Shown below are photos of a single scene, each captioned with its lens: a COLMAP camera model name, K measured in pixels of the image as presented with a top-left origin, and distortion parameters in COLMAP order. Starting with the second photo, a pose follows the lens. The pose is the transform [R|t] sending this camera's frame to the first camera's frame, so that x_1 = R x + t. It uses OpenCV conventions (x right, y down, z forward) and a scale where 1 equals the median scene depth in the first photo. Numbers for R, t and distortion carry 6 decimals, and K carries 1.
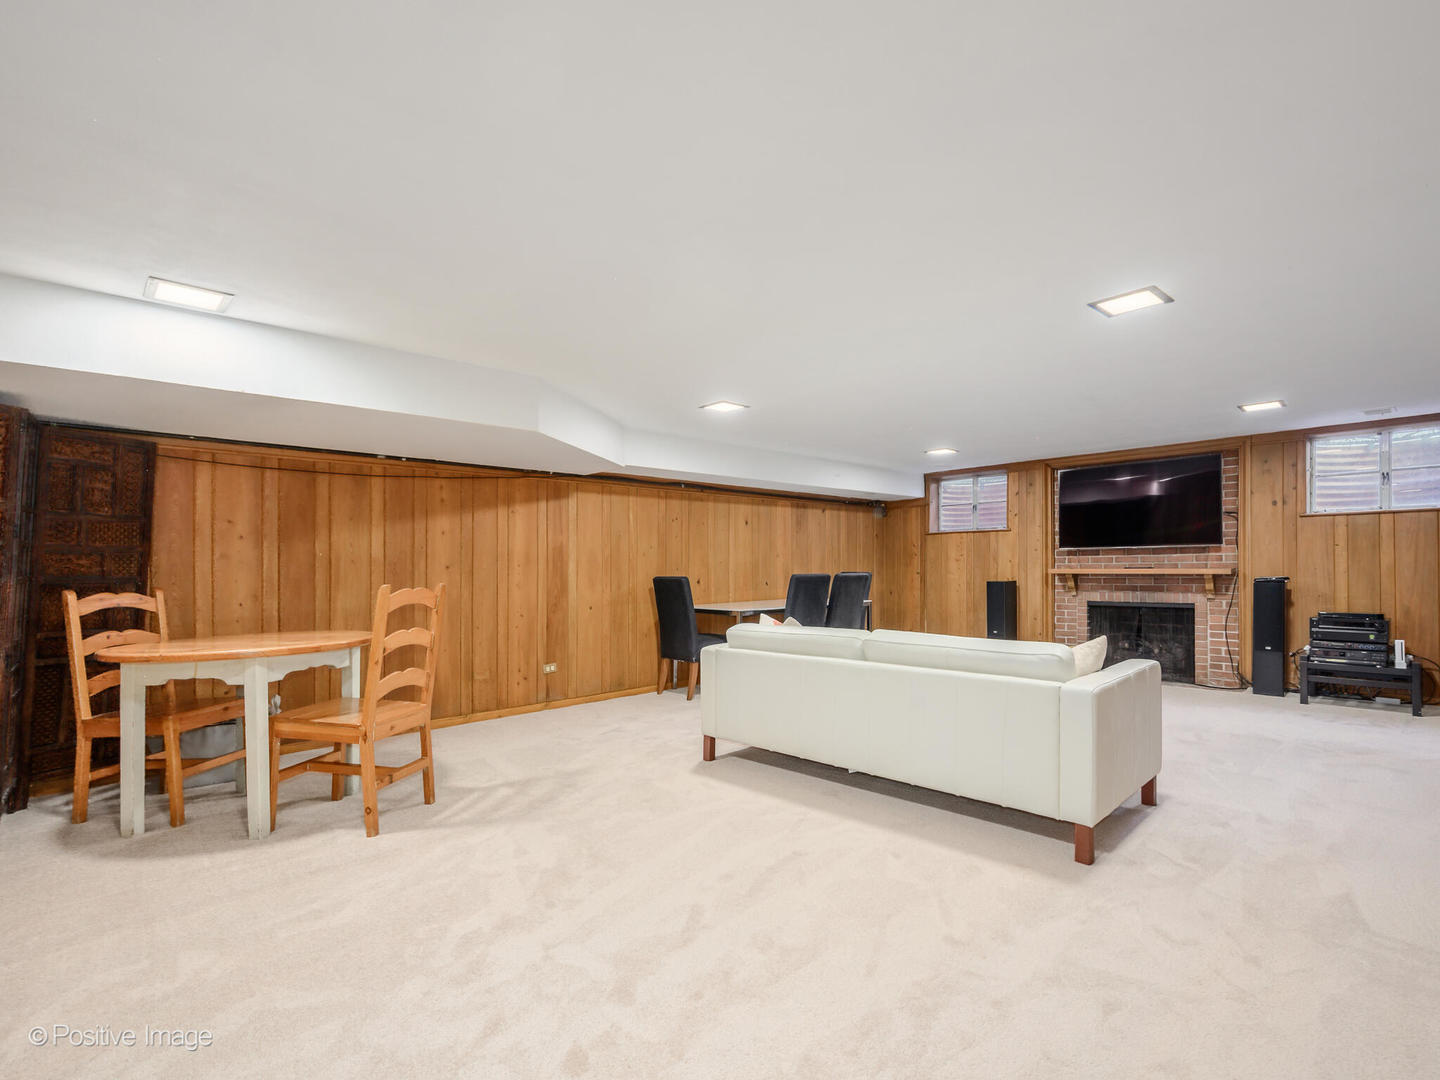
lens RADIAL K [[703.1, 0, 717.8], [0, 703.1, 561.2], [0, 0, 1]] dist [-0.001654, -0.000669]
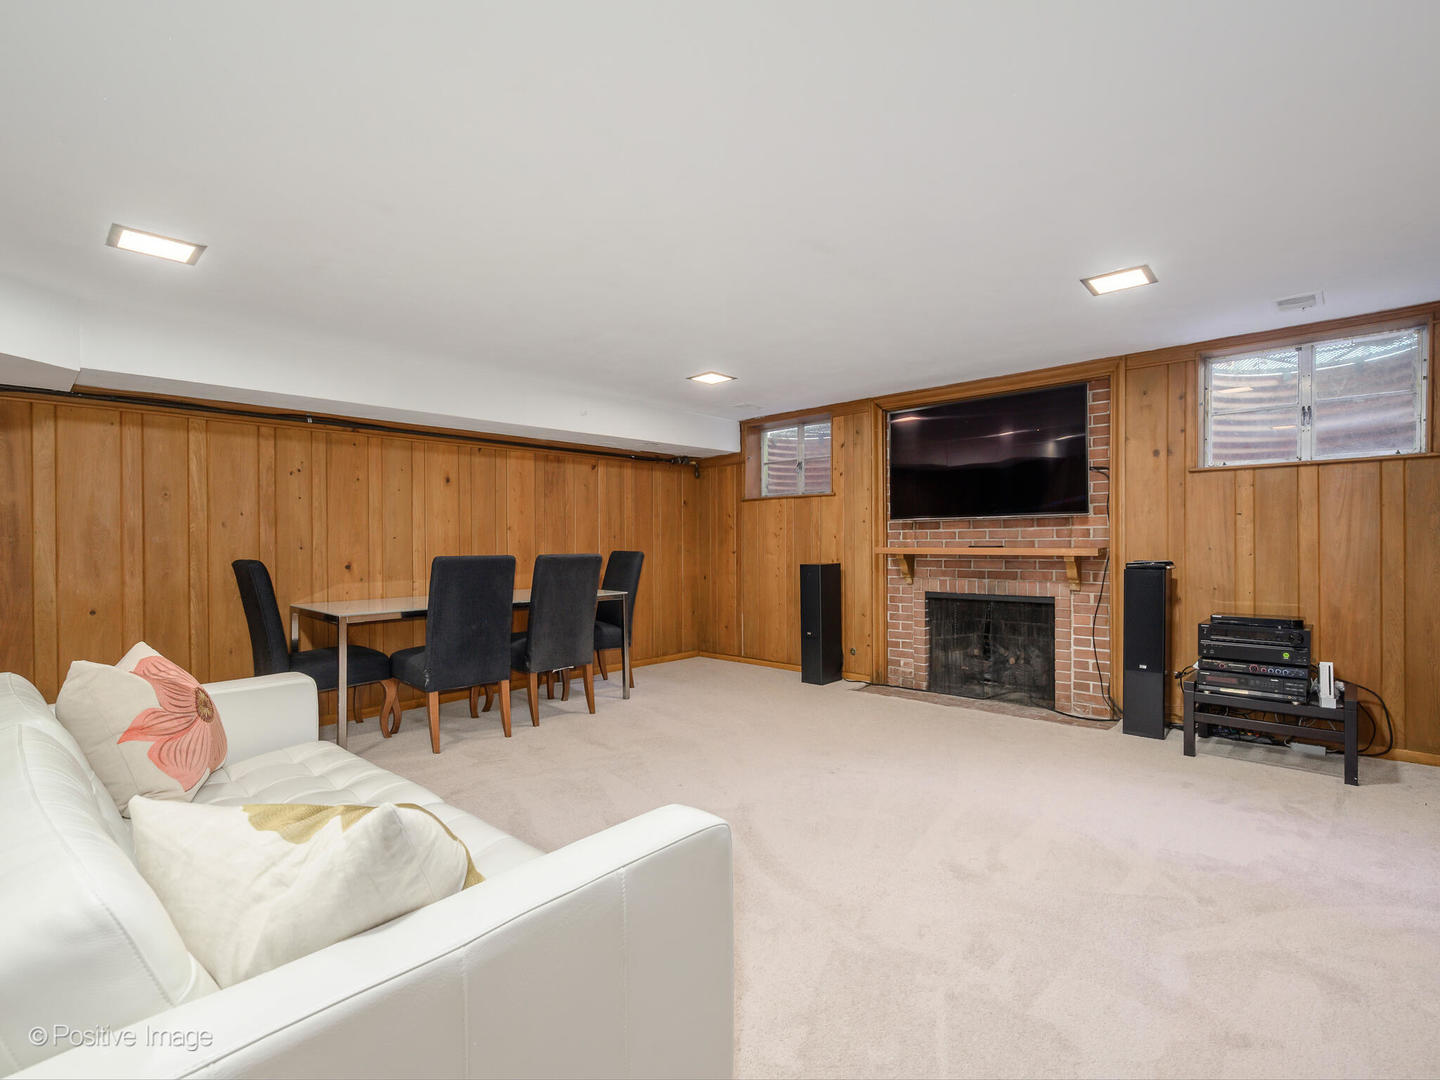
lens RADIAL K [[731.0, 0, 720.0], [0, 731.0, 540.0], [0, 0, 1]] dist [-0.002582, 0.000253]
pose [[0.996034, 0.001739, 0.088961, 0.282559], [-0.002228, 0.999983, 0.005400, -0.000440], [-0.088951, -0.005577, 0.996020, 0.302122]]
